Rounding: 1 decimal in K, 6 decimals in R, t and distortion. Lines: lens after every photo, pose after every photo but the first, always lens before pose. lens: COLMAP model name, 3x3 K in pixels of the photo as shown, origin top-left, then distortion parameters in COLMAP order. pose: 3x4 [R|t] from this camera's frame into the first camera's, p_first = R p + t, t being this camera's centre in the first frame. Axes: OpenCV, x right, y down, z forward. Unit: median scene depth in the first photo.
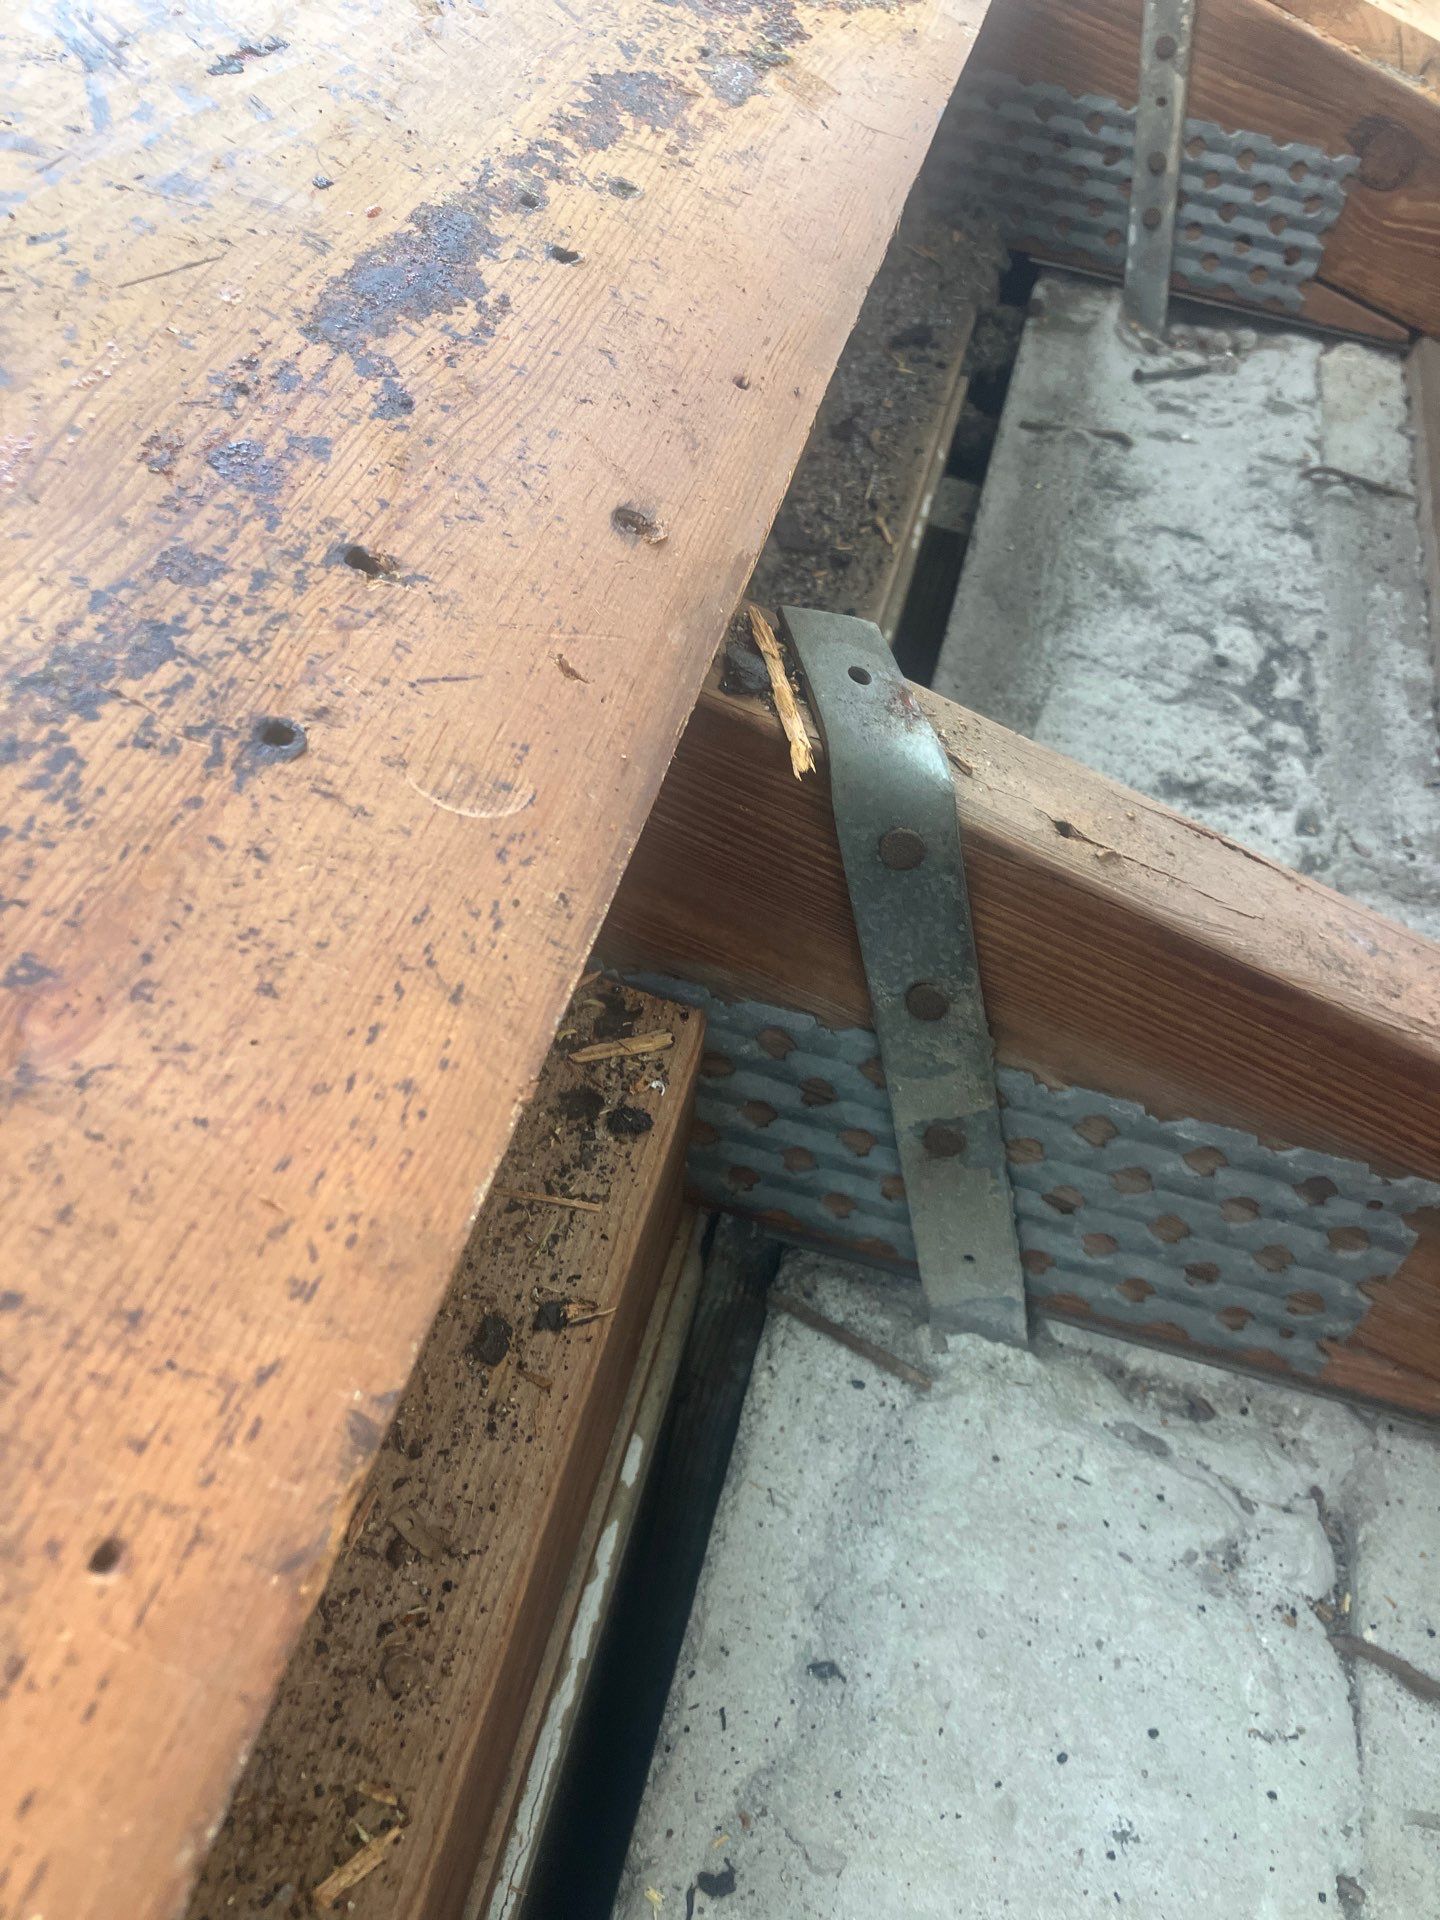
lens RADIAL K [[1605.4, 0, 720.0], [0, 1605.4, 960.0], [0, 0, 1]] dist [-0.021079, -0.000124]
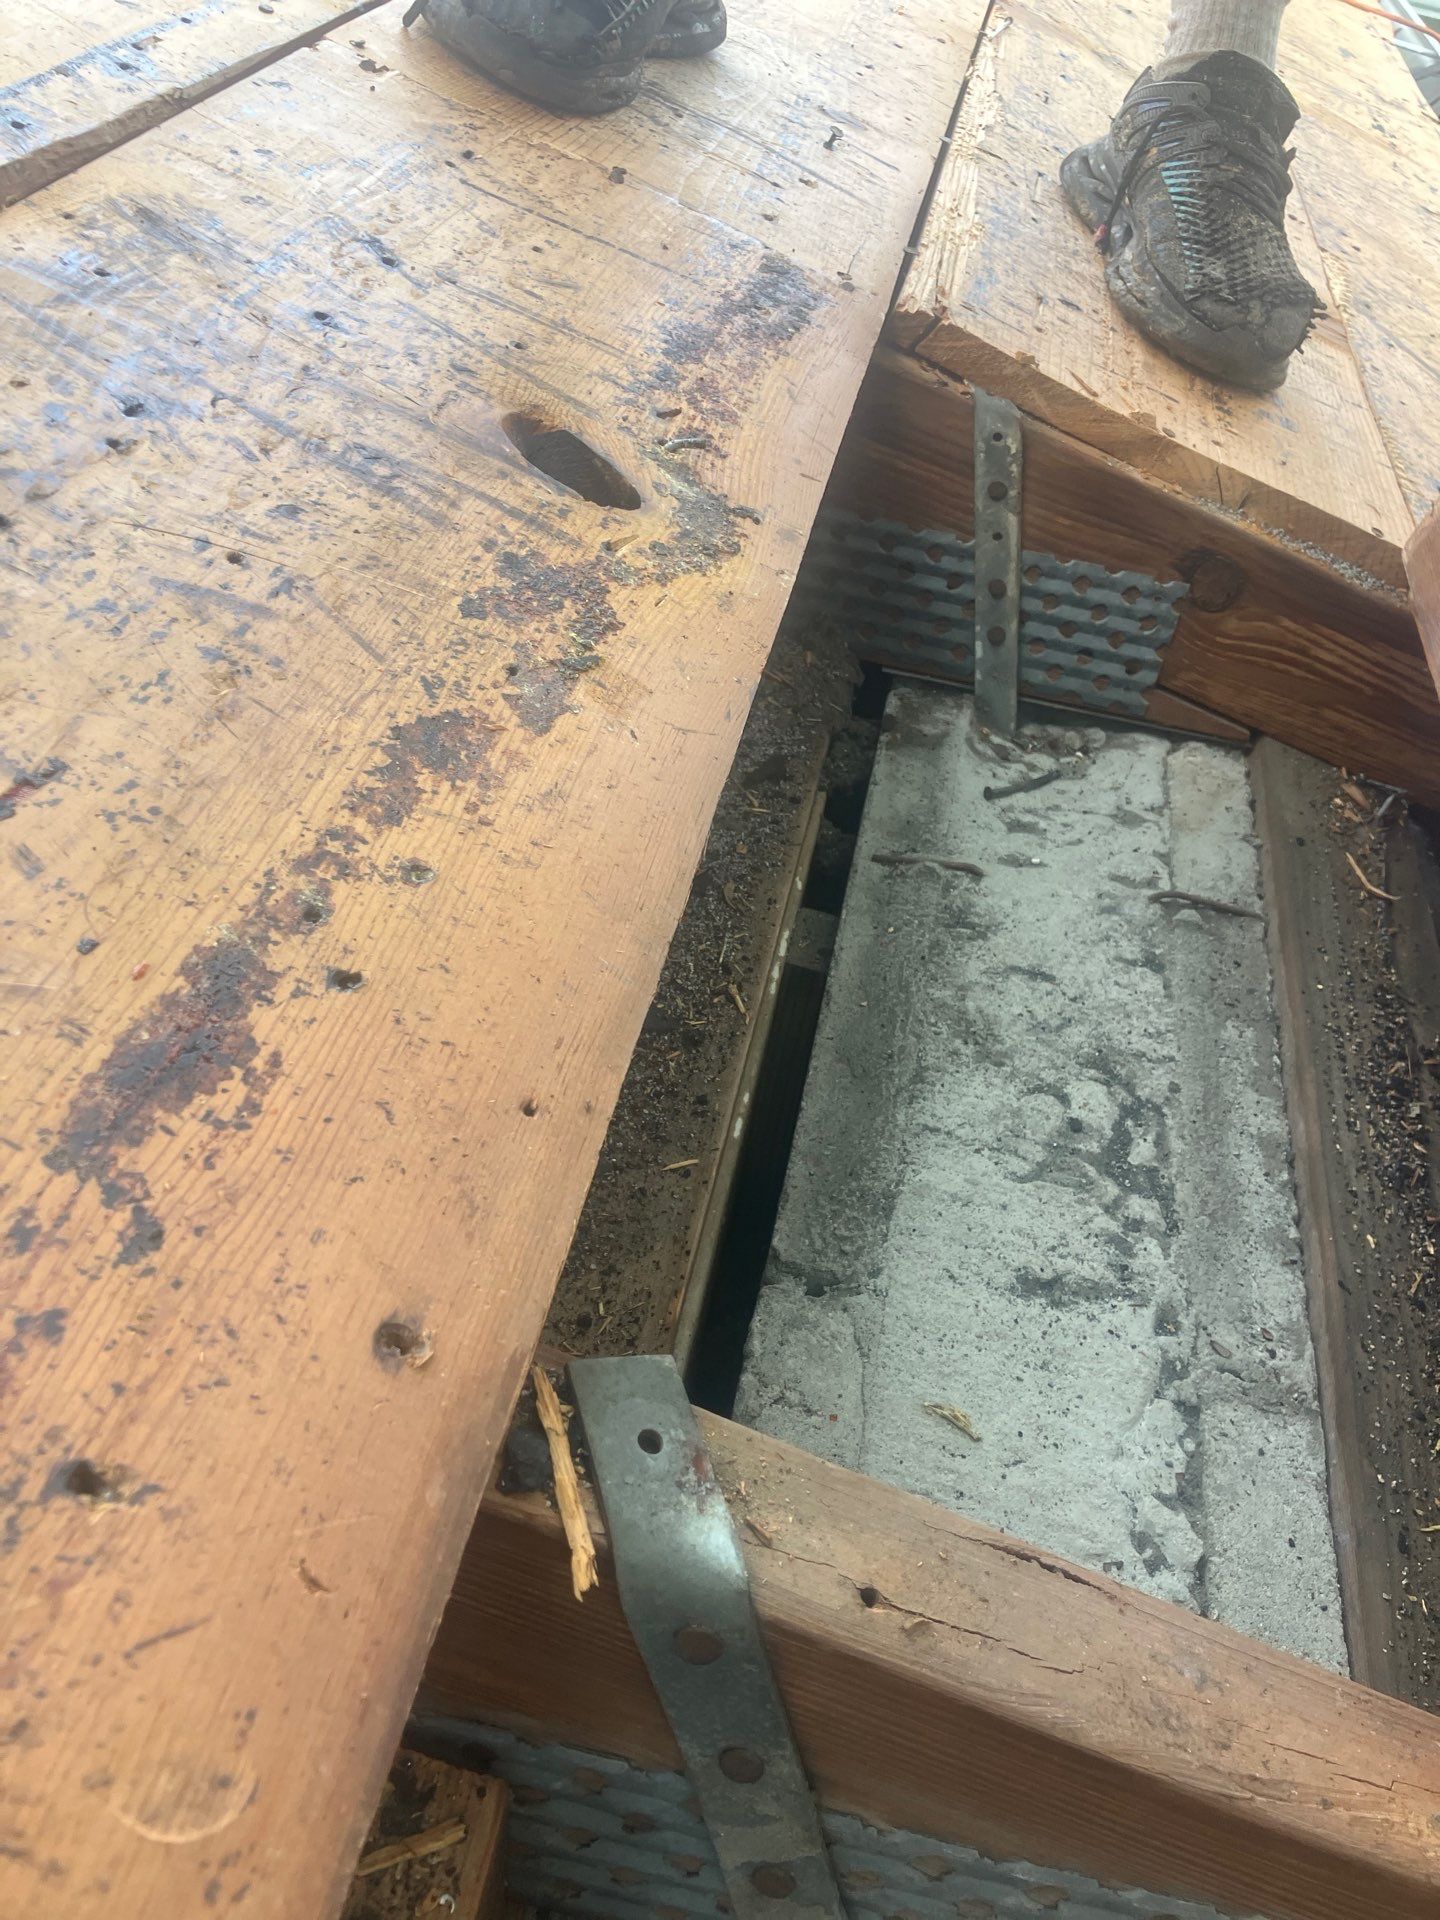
lens RADIAL K [[1595.5, 0, 720.0], [0, 1595.5, 960.0], [0, 0, 1]] dist [0.013602, -0.042594]
pose [[0.998438, -0.030084, 0.047073, 0.071823], [0.035707, 0.991693, -0.123574, -0.266543], [-0.042964, 0.125062, 0.991218, 0.008944]]
